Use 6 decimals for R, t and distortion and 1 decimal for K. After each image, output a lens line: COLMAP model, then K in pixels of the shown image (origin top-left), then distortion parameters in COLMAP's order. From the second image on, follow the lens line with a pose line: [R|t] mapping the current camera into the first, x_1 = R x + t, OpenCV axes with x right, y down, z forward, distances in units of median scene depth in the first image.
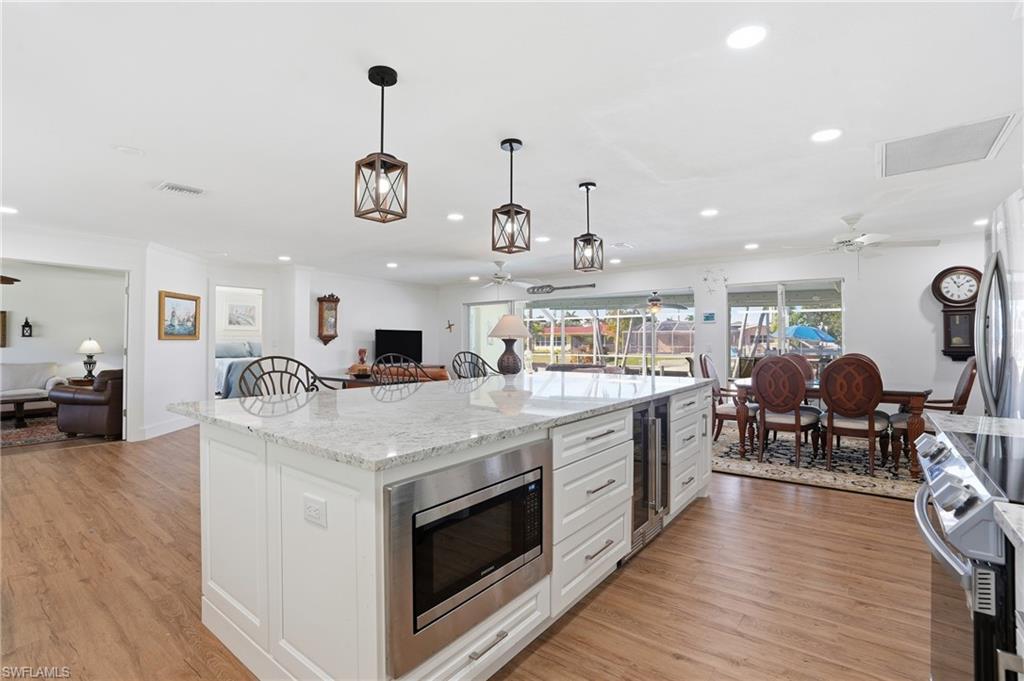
lens RADIAL K [[469.9, 0, 508.0], [0, 469.9, 342.2], [0, 0, 1]] dist [-0.058820, 0.018726]
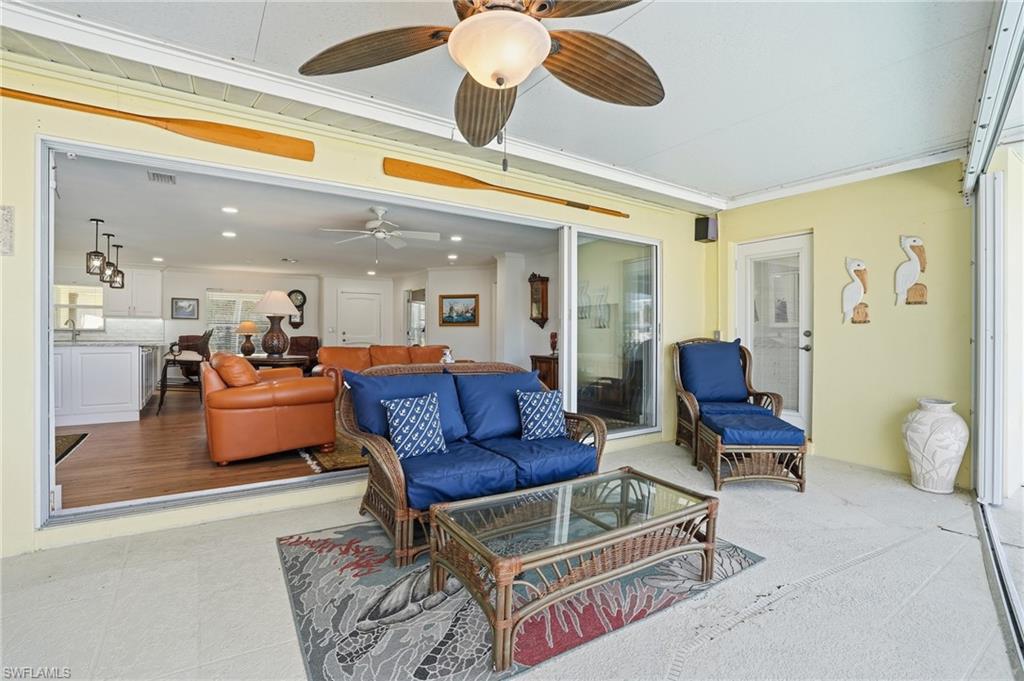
lens RADIAL K [[475.6, 0, 509.5], [0, 475.6, 339.6], [0, 0, 1]] dist [-0.071171, 0.027688]
pose [[-0.313866, 0.001287, -0.949467, 0.856755], [-0.002786, 0.999994, 0.002276, 0.043834], [0.949463, 0.003360, -0.313860, 2.041006]]
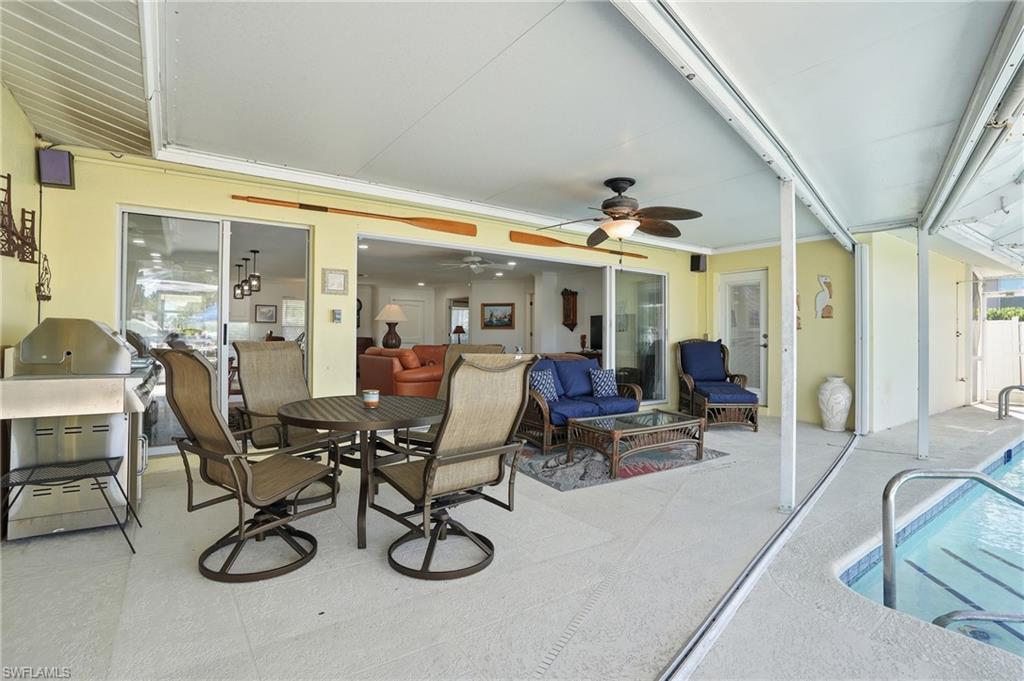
lens RADIAL K [[493.4, 0, 512.0], [0, 493.4, 340.5], [0, 0, 1]] dist [-0.046402, 0.000998]
pose [[-0.282981, 0.000614, -0.959125, 1.408637], [-0.003611, 0.999992, 0.001706, 0.046415], [0.959119, 0.003946, -0.282976, 1.999198]]
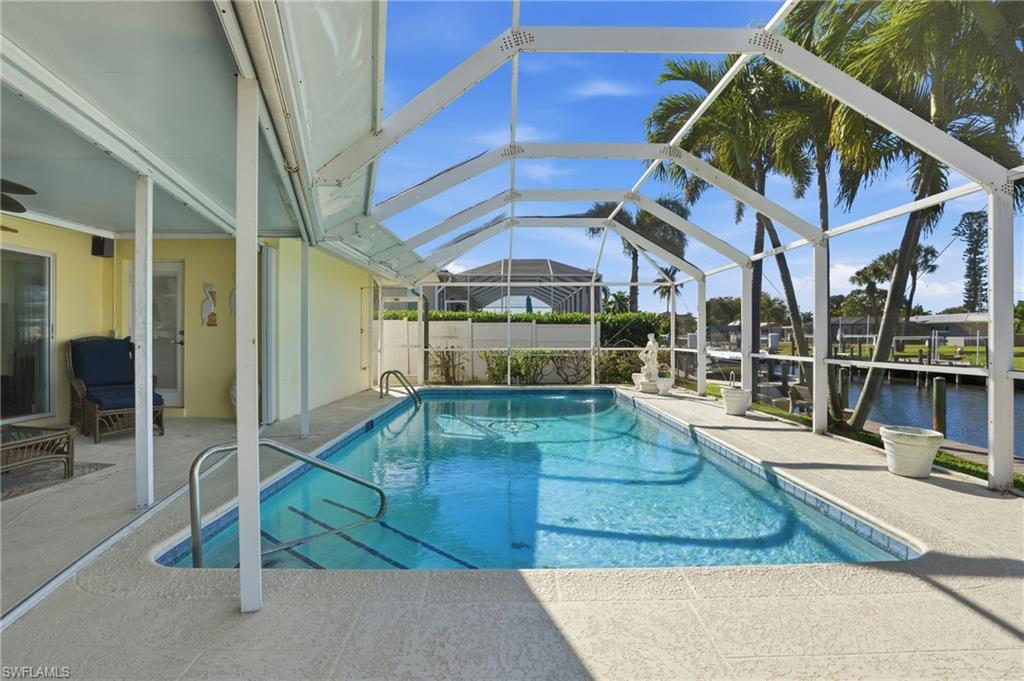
lens RADIAL K [[531.9, 0, 515.4], [0, 531.9, 332.3], [0, 0, 1]] dist [-0.031928, 0.000996]
pose [[0.619448, -0.008820, -0.784988, 1.535587], [0.004326, 0.999960, -0.007821, 0.047704], [0.785025, 0.001448, 0.619462, 2.134240]]
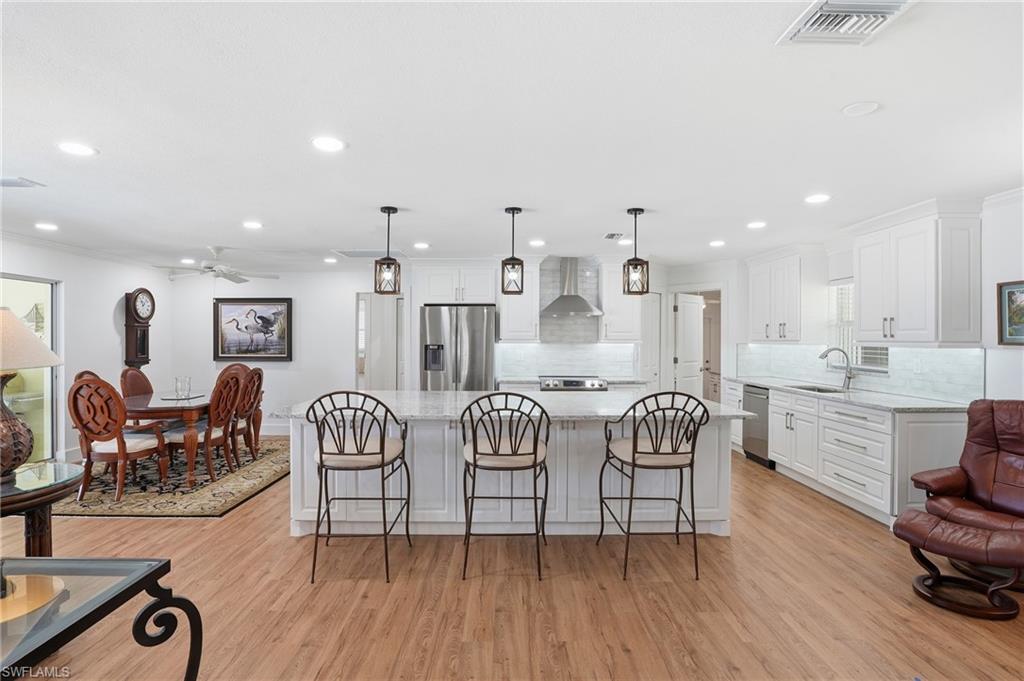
lens RADIAL K [[531.8, 0, 509.1], [0, 531.8, 338.5], [0, 0, 1]] dist [-0.064591, 0.027796]
pose [[-0.624309, -0.002591, 0.781173, -0.643832], [-0.002858, 0.999995, 0.001033, -0.042144], [-0.781172, -0.001588, -0.624314, 1.096374]]
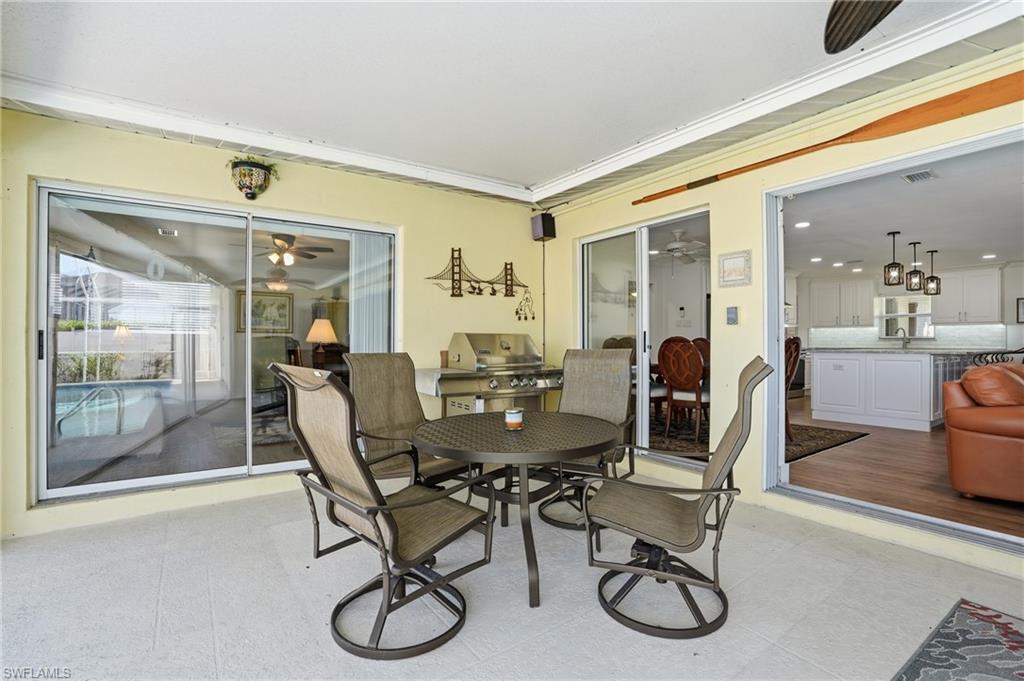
lens RADIAL K [[469.9, 0, 508.0], [0, 469.9, 342.2], [0, 0, 1]] dist [-0.058820, 0.018726]
pose [[-0.955208, -0.003676, 0.295913, 0.712686], [-0.004616, 0.999986, -0.002478, 0.043934], [-0.295900, -0.003733, -0.955212, 2.131477]]
